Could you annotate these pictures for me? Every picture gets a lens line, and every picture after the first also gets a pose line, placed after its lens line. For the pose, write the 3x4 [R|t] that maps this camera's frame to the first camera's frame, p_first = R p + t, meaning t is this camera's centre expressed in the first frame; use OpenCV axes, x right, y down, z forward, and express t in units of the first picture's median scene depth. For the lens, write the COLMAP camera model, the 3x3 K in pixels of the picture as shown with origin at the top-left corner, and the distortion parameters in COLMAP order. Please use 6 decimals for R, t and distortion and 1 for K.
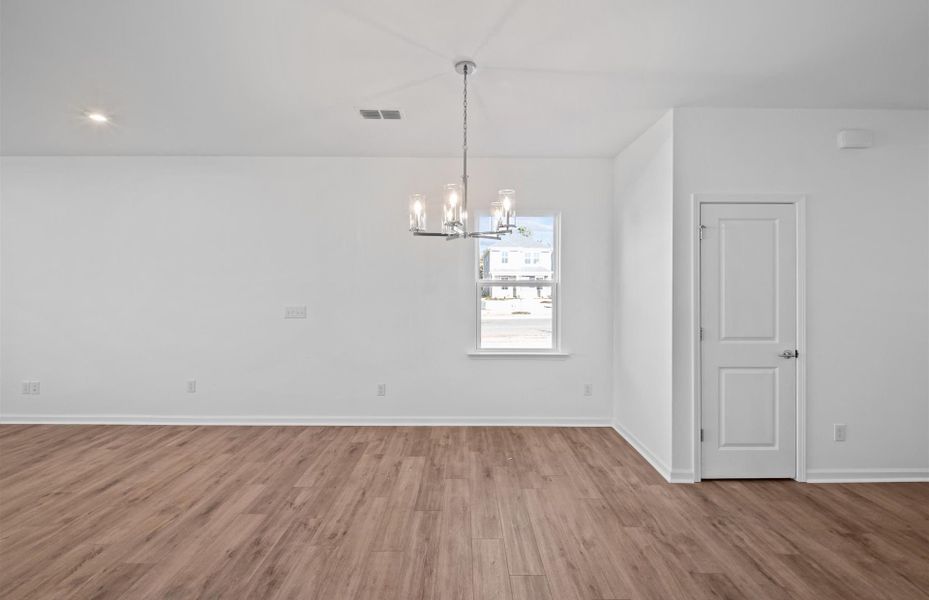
lens RADIAL K [[402.5, 0, 462.5], [0, 402.5, 284.3], [0, 0, 1]] dist [-0.001168, -0.003492]
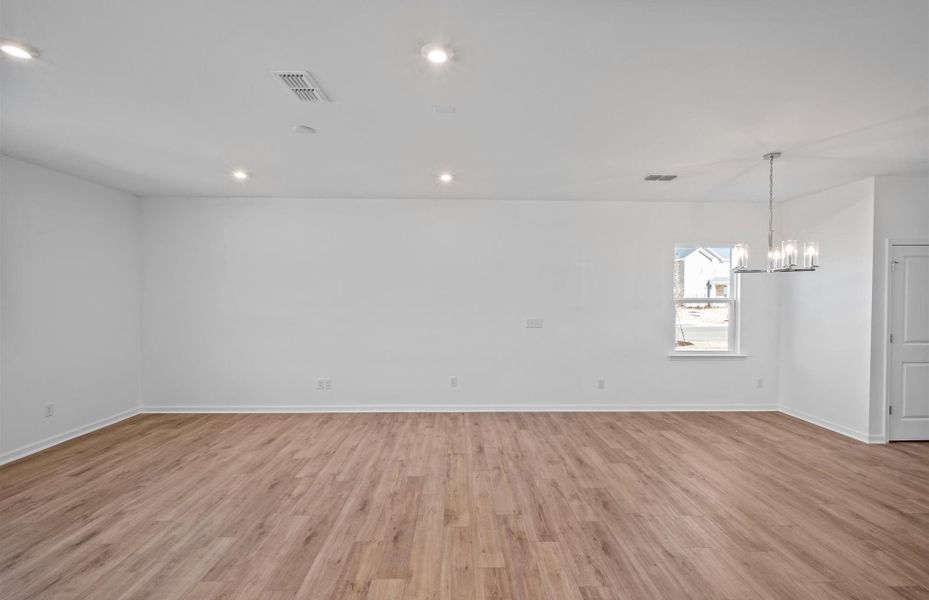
lens RADIAL K [[402.5, 0, 469.0], [0, 402.5, 300.7], [0, 0, 1]] dist [-0.001168, -0.003492]
pose [[0.999770, -0.000549, 0.021431, -0.867720], [0.000104, 0.999785, 0.020741, -0.036054], [-0.021438, -0.020734, 0.999555, -0.345039]]
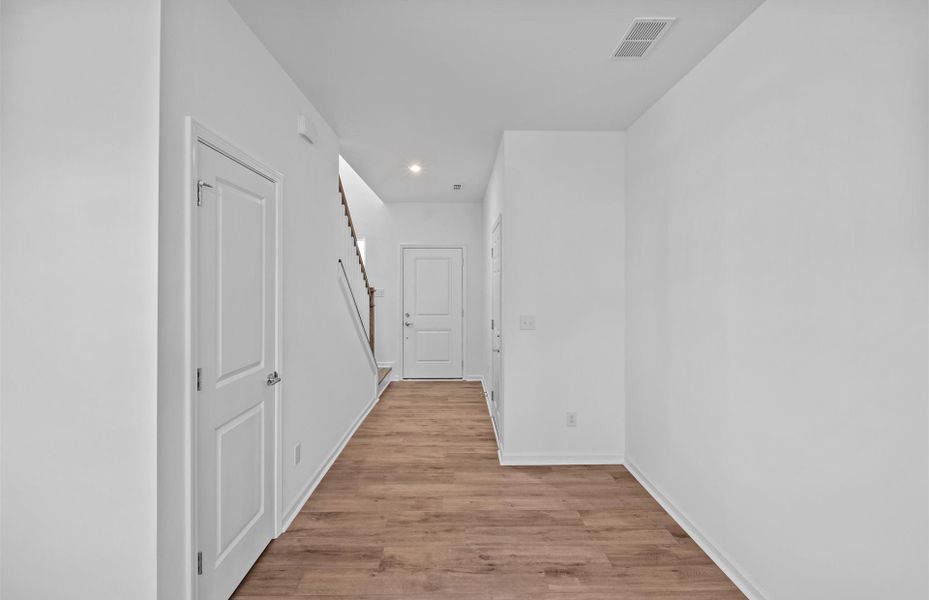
lens RADIAL K [[402.5, 0, 470.7], [0, 402.5, 283.8], [0, 0, 1]] dist [-0.001168, -0.003492]
pose [[-0.022991, 0.002457, 0.999733, 0.038117], [-0.003316, 0.999991, -0.002533, -0.006198], [-0.999730, -0.003373, -0.022983, 0.613907]]
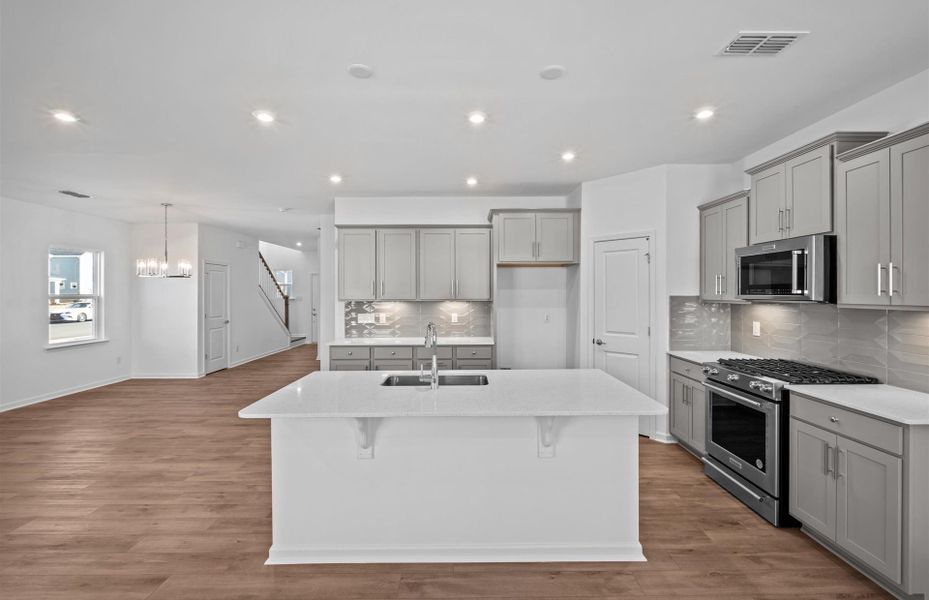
lens RADIAL K [[402.5, 0, 472.8], [0, 402.5, 292.8], [0, 0, 1]] dist [-0.001168, -0.003492]
pose [[-0.013338, -0.002875, 0.999907, -1.818561], [-0.002631, 0.999993, 0.002840, -0.031131], [-0.999908, -0.002593, -0.013345, -0.584359]]
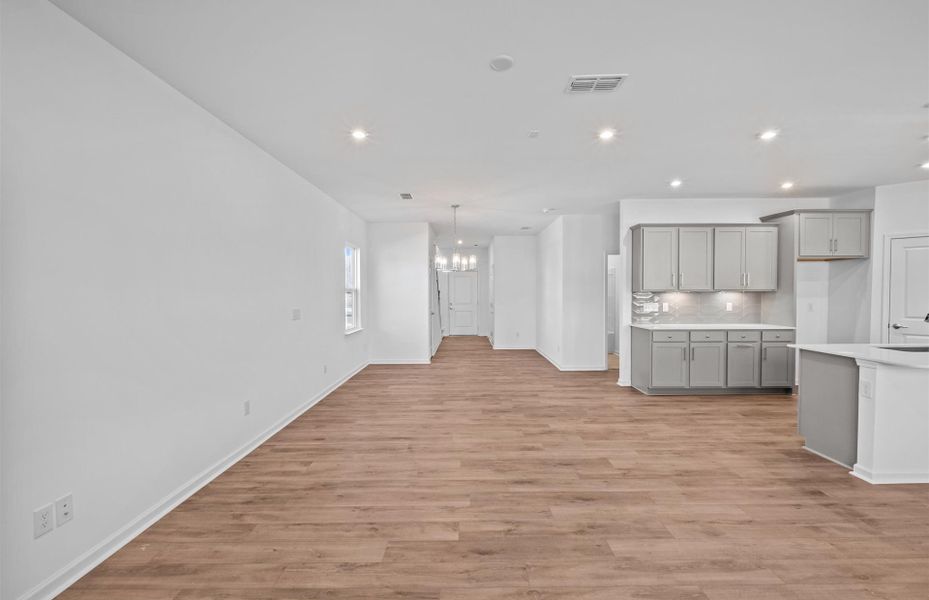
lens RADIAL K [[402.5, 0, 467.0], [0, 402.5, 298.1], [0, 0, 1]] dist [-0.001168, -0.003492]
pose [[0.002724, -0.019958, 0.999797, -2.026891], [-0.002559, 0.999797, 0.019964, 0.004313], [-0.999993, -0.002613, 0.002672, 0.707356]]
